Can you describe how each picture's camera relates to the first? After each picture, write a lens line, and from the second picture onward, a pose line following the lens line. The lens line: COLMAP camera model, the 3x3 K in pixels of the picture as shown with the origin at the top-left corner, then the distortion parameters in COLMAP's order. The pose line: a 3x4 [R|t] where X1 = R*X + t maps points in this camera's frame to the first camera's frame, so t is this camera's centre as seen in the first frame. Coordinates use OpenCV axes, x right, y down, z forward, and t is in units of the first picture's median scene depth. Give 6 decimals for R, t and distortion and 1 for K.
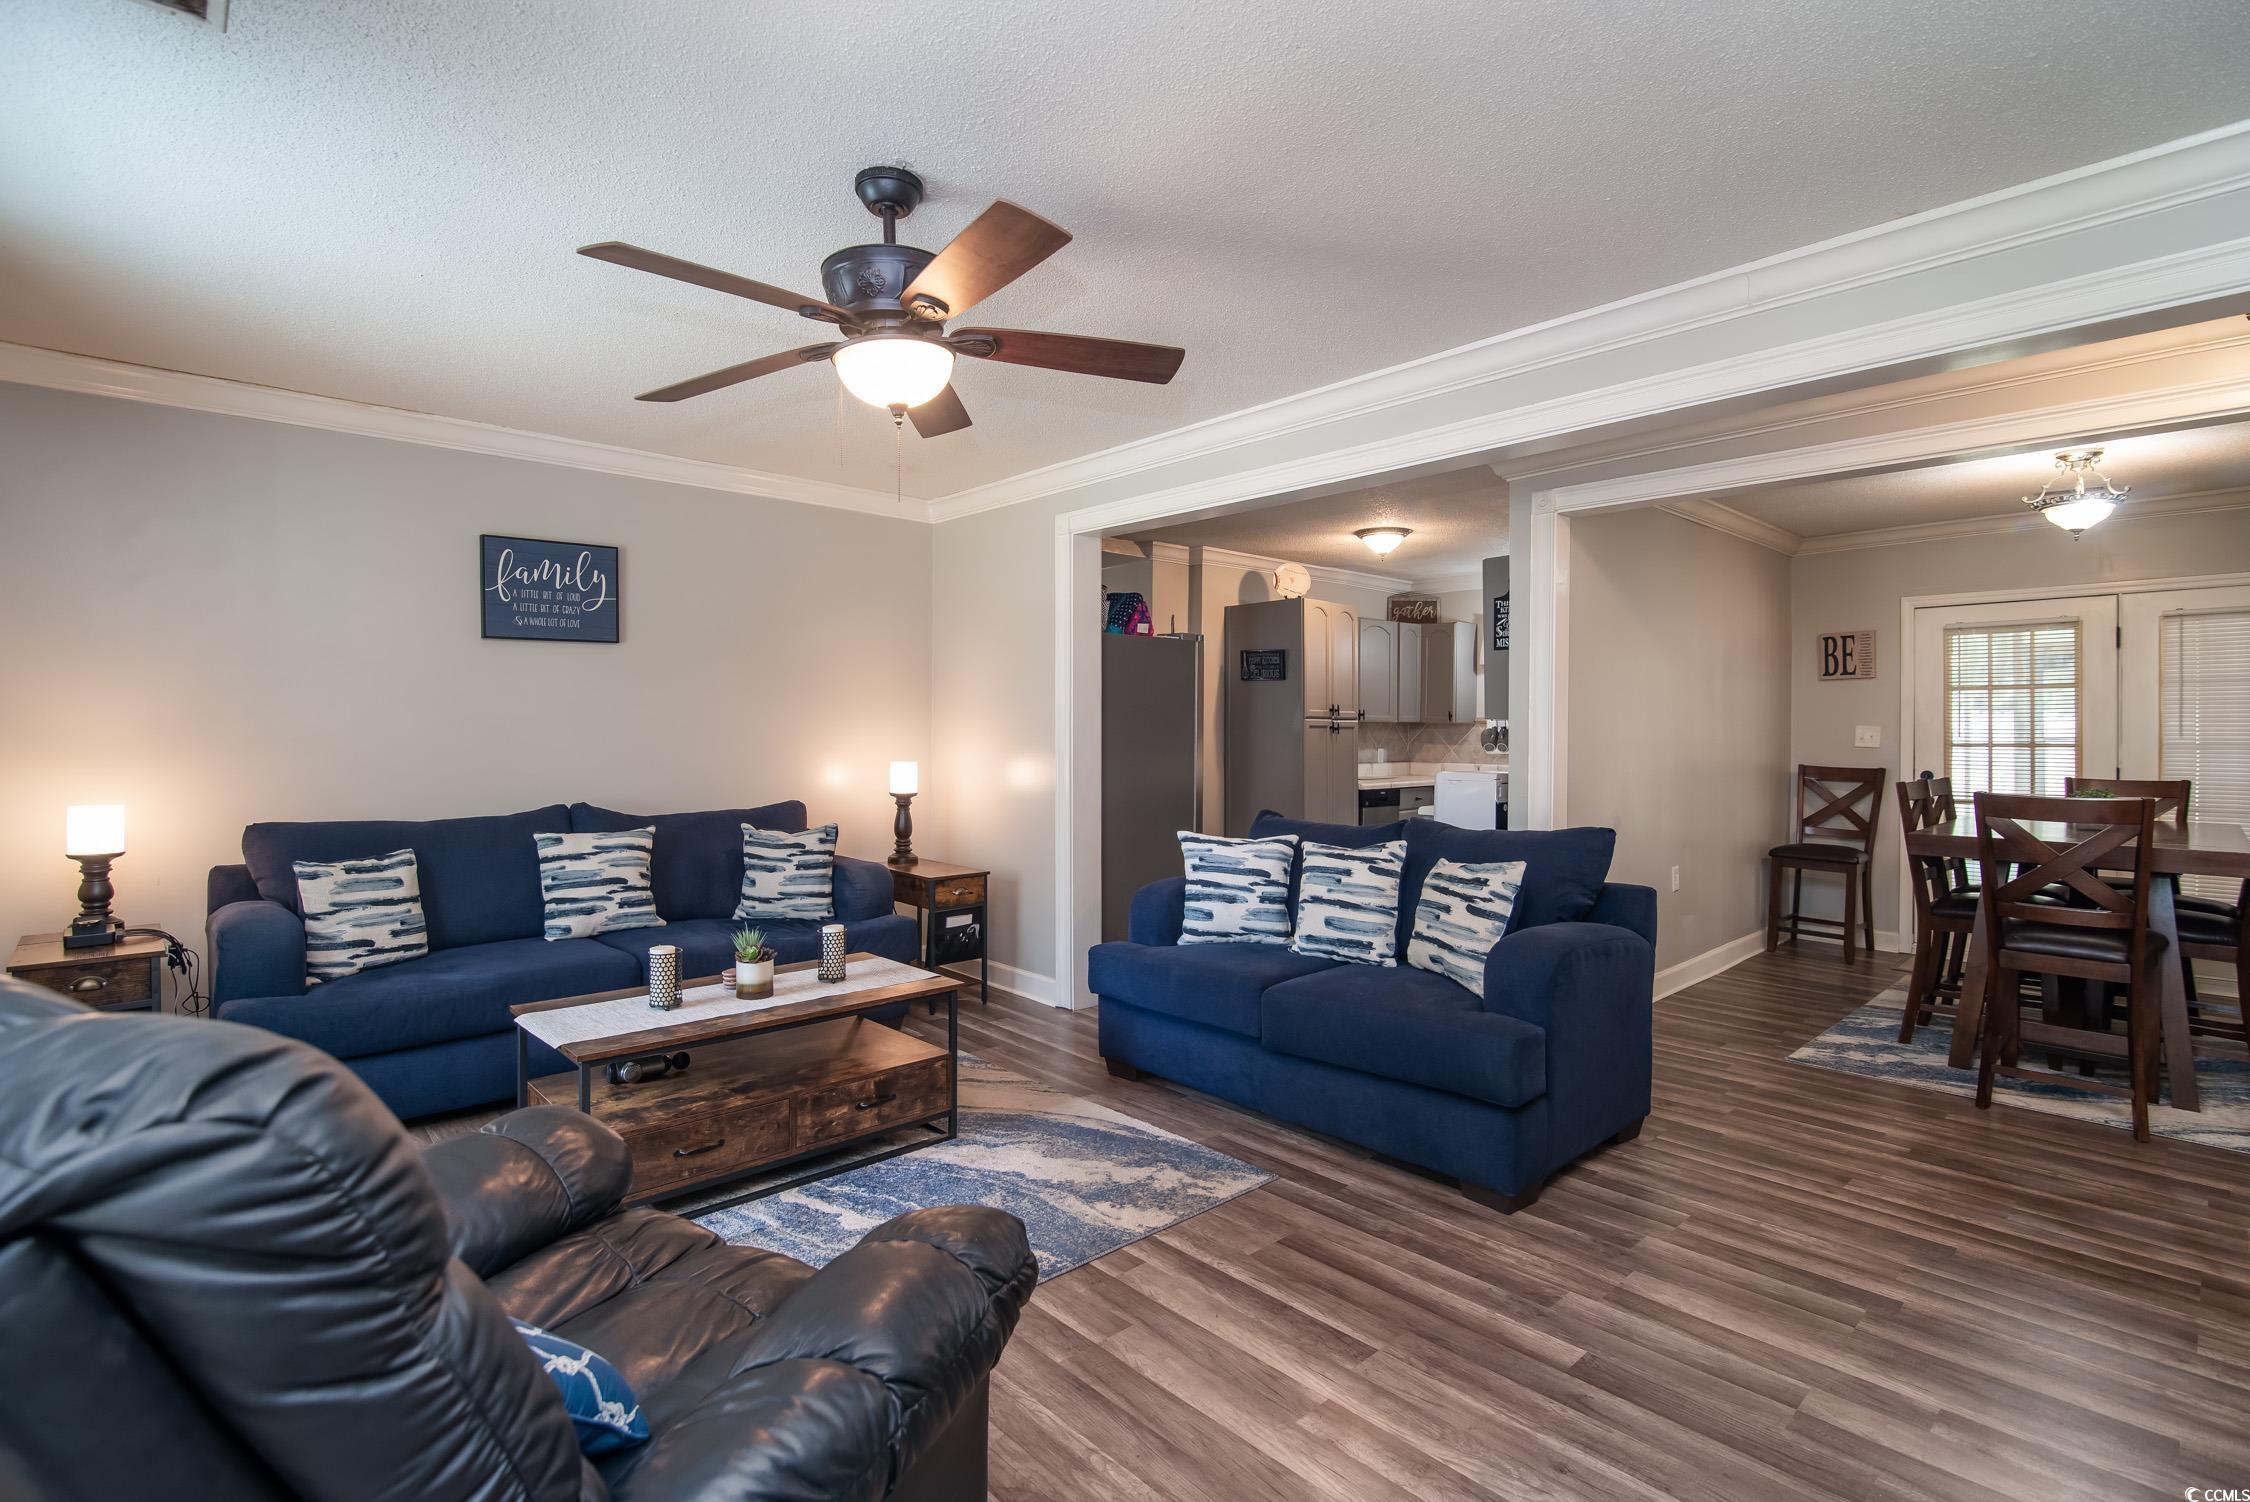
lens RADIAL K [[1089.8, 0, 1122.1], [0, 1089.8, 752.6], [0, 0, 1]] dist [-0.028900, 0.003873]
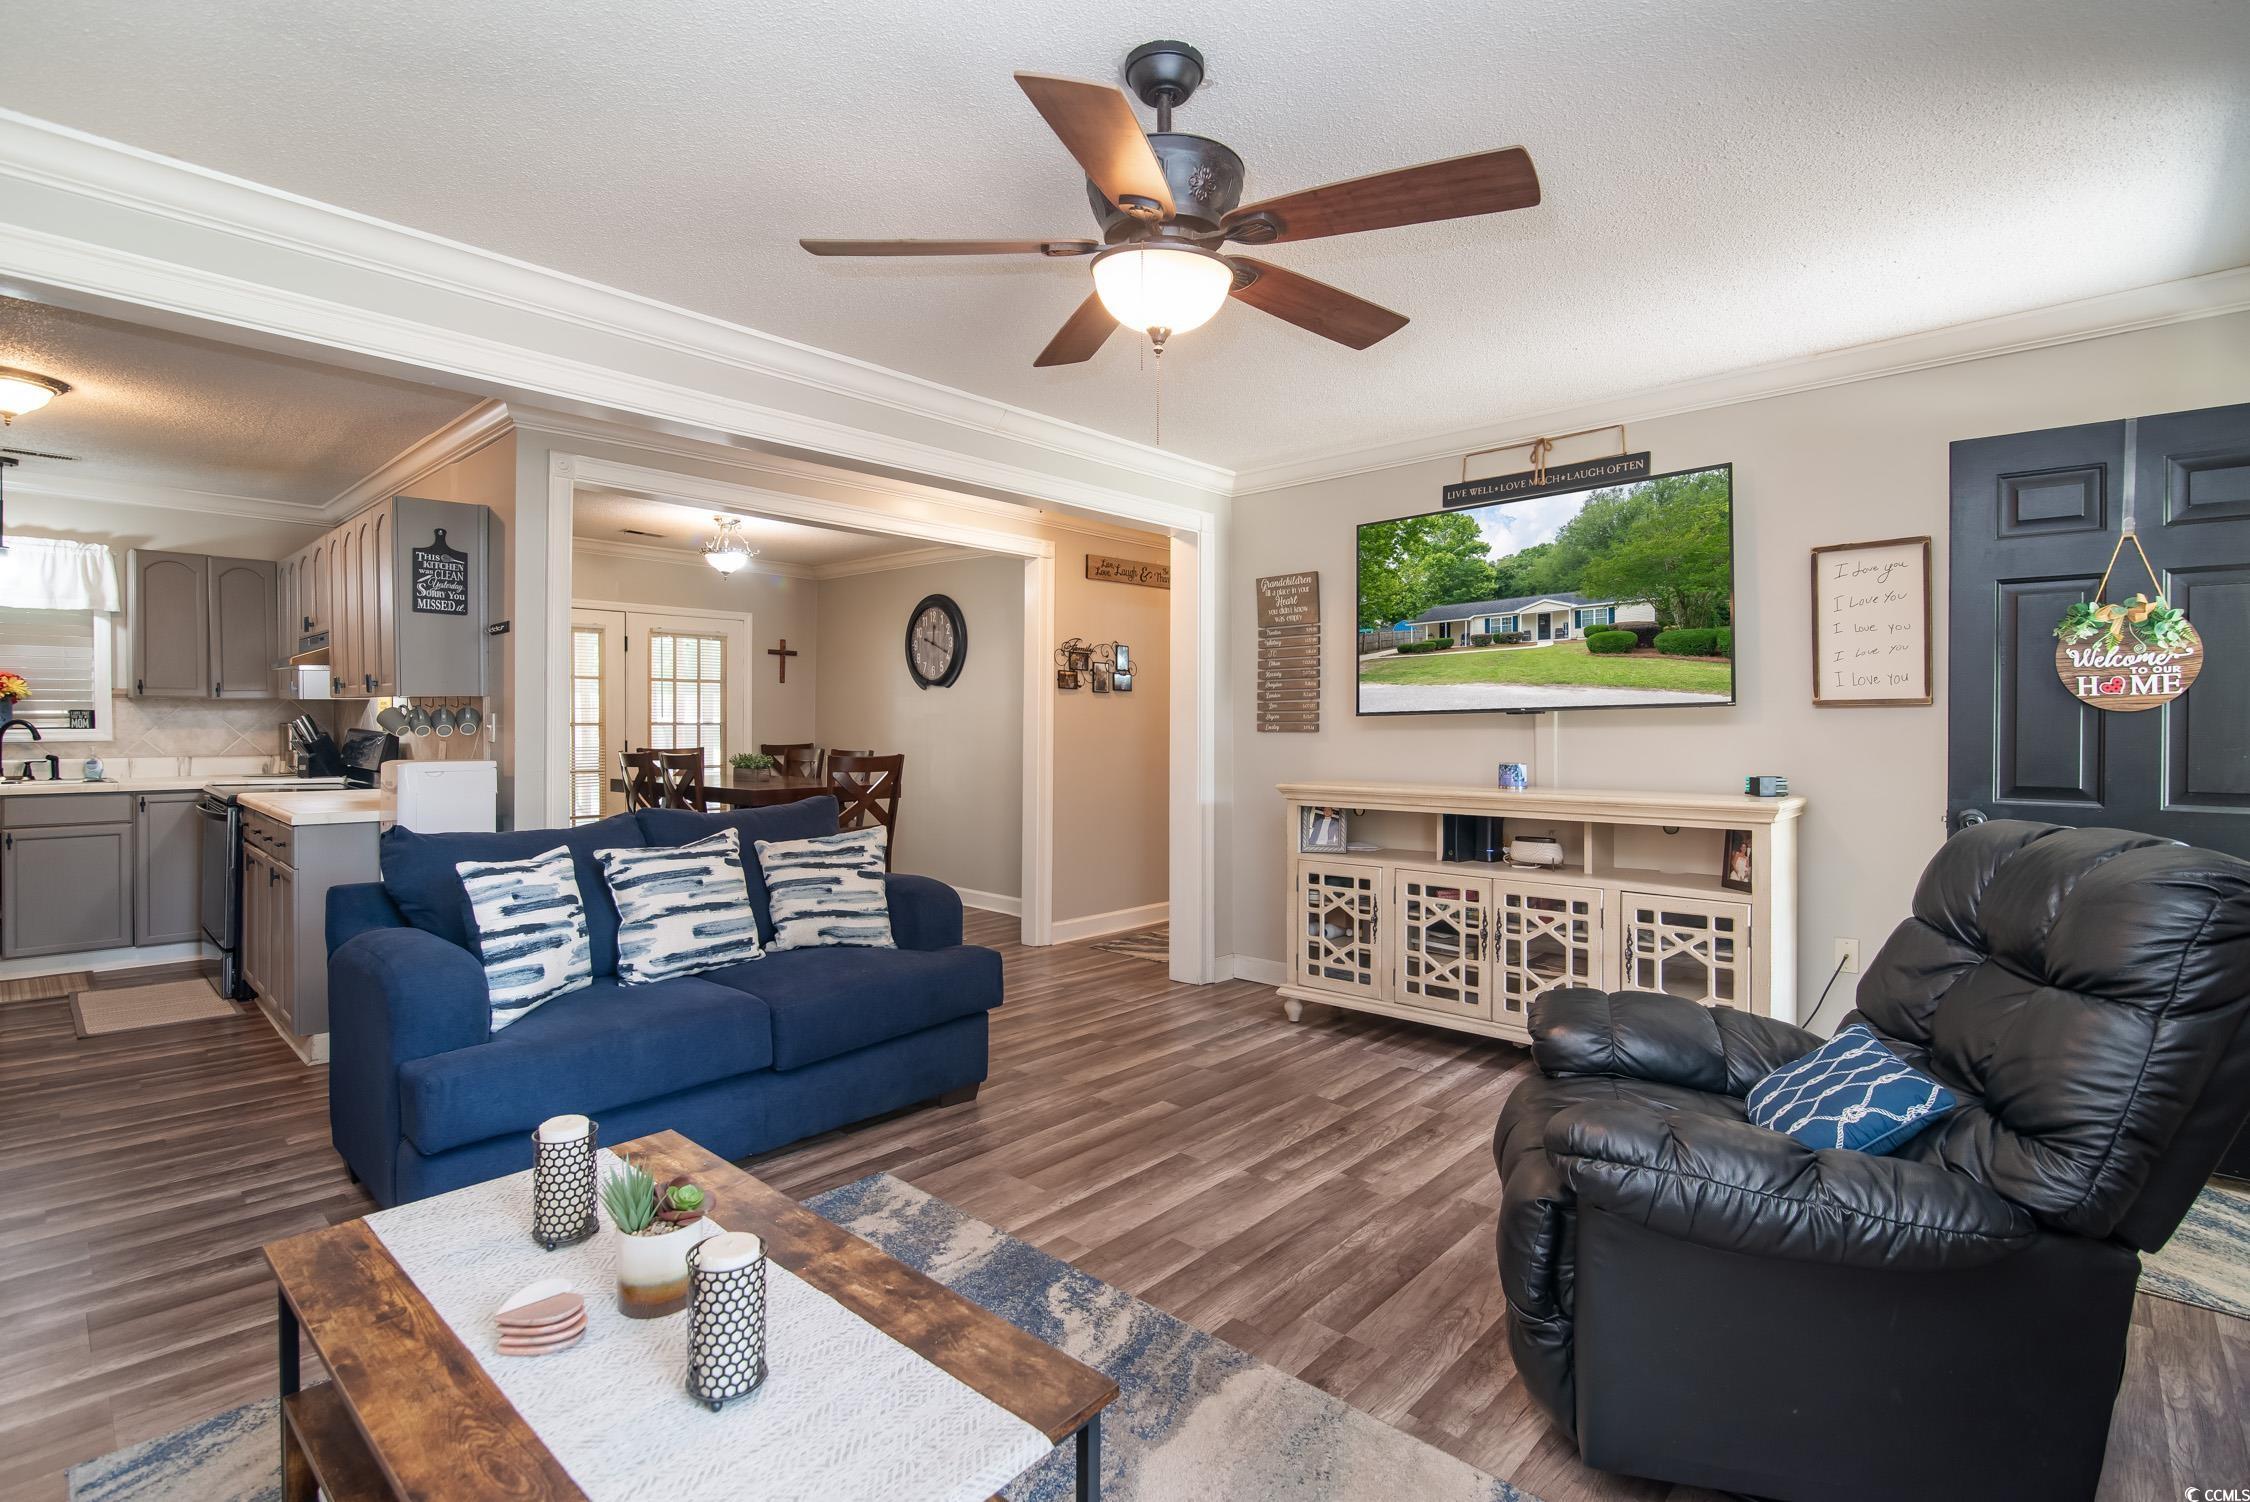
lens RADIAL K [[1089.8, 0, 1122.1], [0, 1089.8, 749.0], [0, 0, 1]] dist [-0.028900, 0.003873]
pose [[-0.126411, -0.028717, 0.991562, -0.836471], [0.012093, 0.999462, 0.030487, -0.014701], [-0.991904, 0.015845, -0.125995, 0.906555]]
